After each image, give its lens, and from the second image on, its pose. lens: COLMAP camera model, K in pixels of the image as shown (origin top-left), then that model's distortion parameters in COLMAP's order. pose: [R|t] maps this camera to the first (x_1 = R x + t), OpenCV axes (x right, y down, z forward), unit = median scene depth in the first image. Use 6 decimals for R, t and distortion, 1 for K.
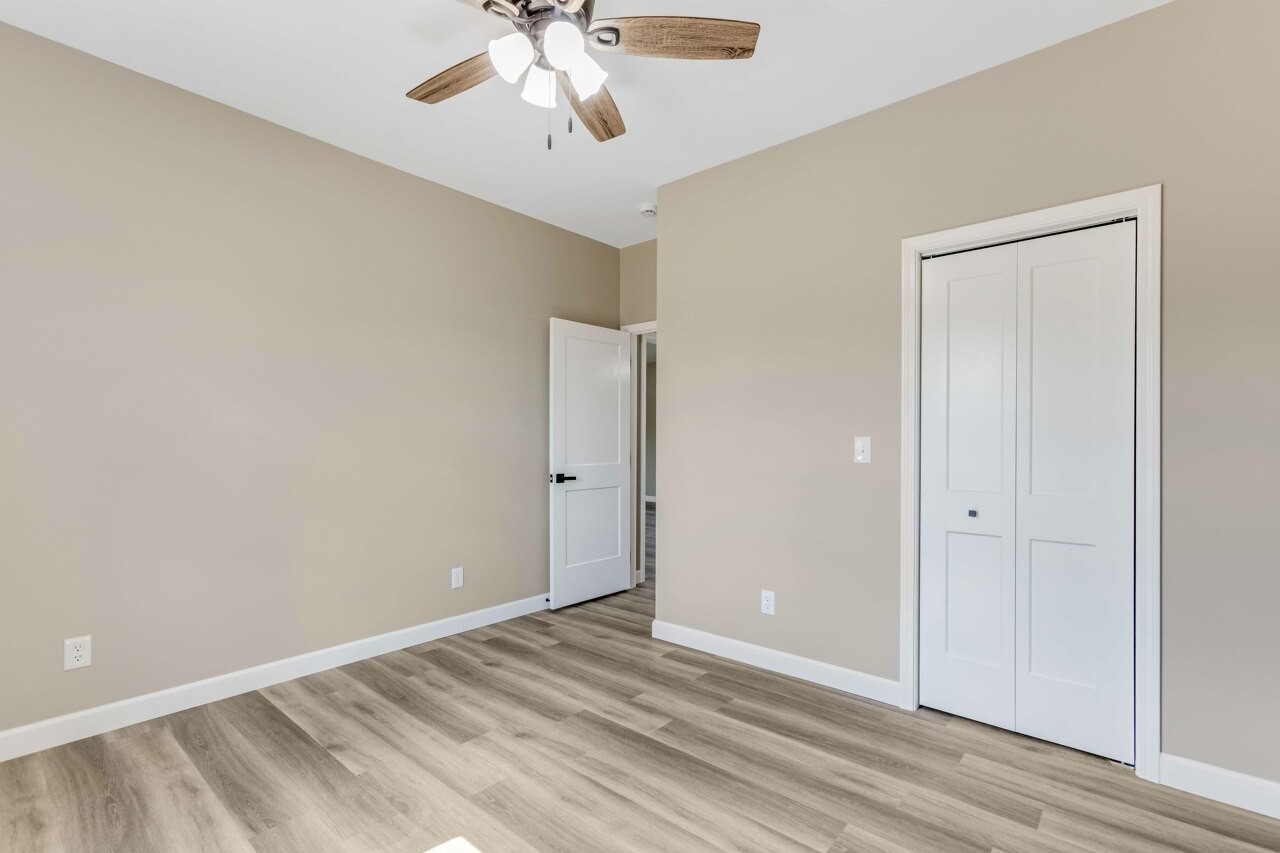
lens RADIAL K [[588.8, 0, 643.6], [0, 588.8, 434.2], [0, 0, 1]] dist [0.002031, 0.003398]
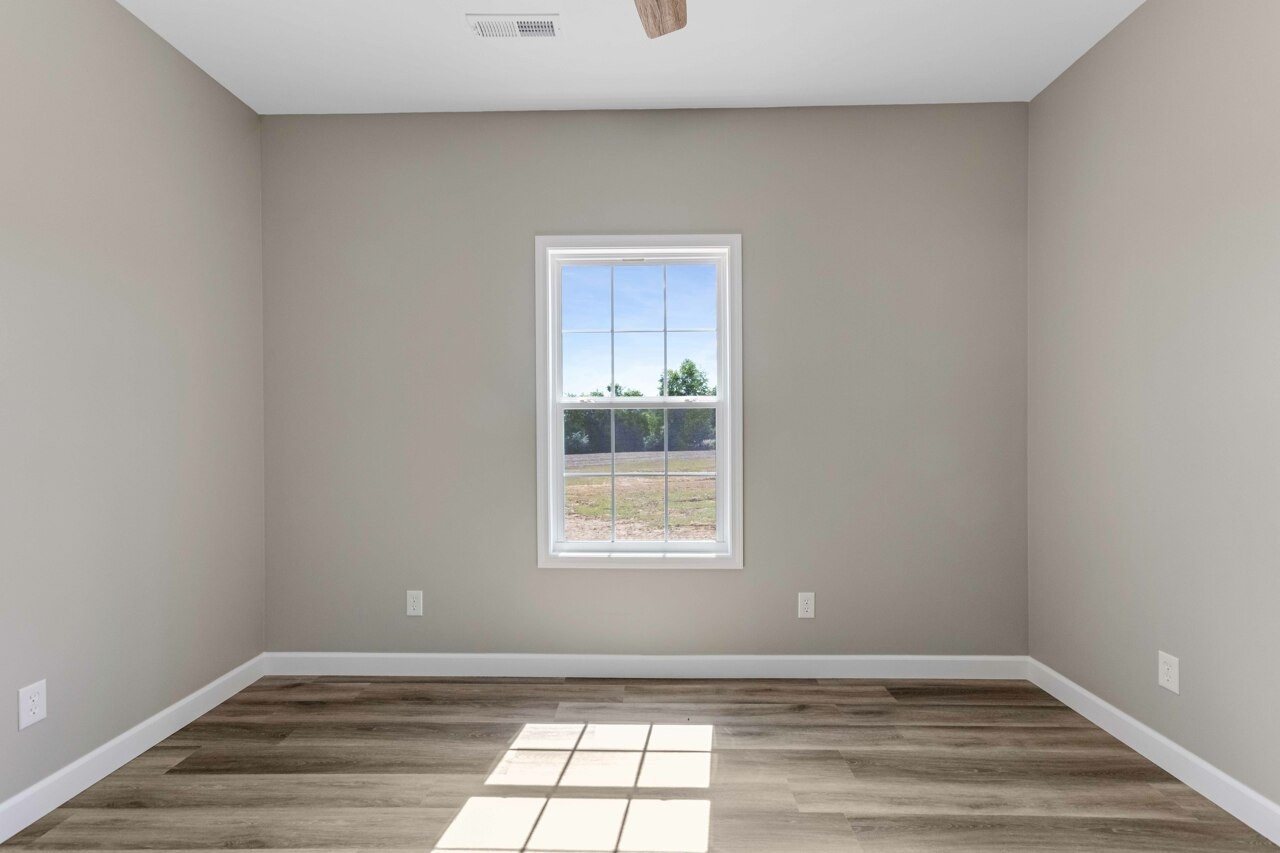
lens RADIAL K [[658.0, 0, 642.7], [0, 658.0, 421.8], [0, 0, 1]] dist [-0.003200, -0.000550]
pose [[-0.767306, 0.014773, -0.641111, 0.268075], [0.007541, 0.999873, 0.014015, -0.018605], [0.641236, 0.005919, -0.767321, 1.330656]]
